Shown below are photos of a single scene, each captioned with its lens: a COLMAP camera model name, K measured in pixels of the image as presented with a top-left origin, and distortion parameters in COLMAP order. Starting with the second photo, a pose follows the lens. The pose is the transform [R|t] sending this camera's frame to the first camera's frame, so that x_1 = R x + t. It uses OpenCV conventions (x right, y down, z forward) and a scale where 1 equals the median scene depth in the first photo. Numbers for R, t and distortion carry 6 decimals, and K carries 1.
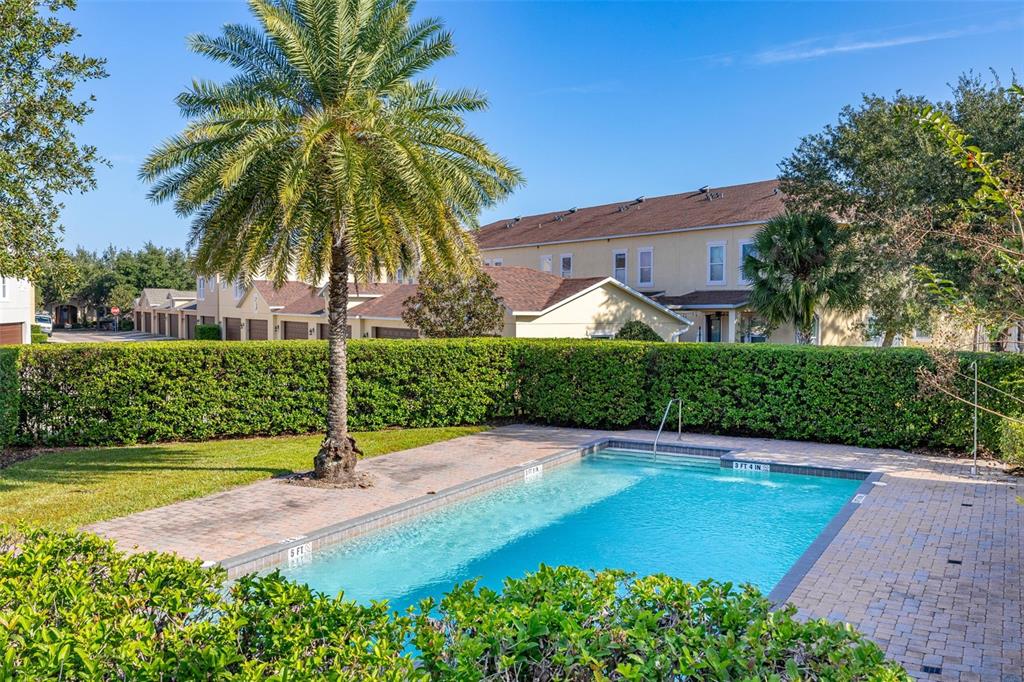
lens RADIAL K [[434.6, 0, 514.4], [0, 434.6, 334.2], [0, 0, 1]] dist [0.000041, 0.000045]
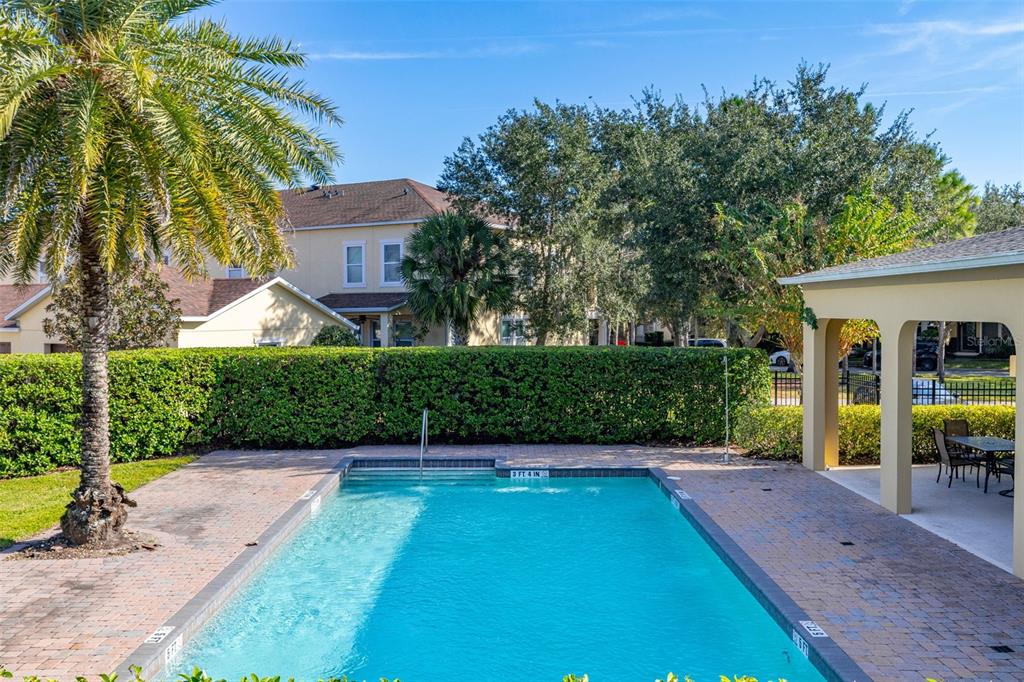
lens RADIAL K [[504.9, 0, 510.2], [0, 504.9, 335.4], [0, 0, 1]] dist [0.000823, -0.000029]
pose [[0.964990, -0.024156, 0.261171, 0.293290], [0.025403, 0.999676, -0.001398, 0.000956], [-0.261053, 0.007984, 0.965292, -0.082944]]
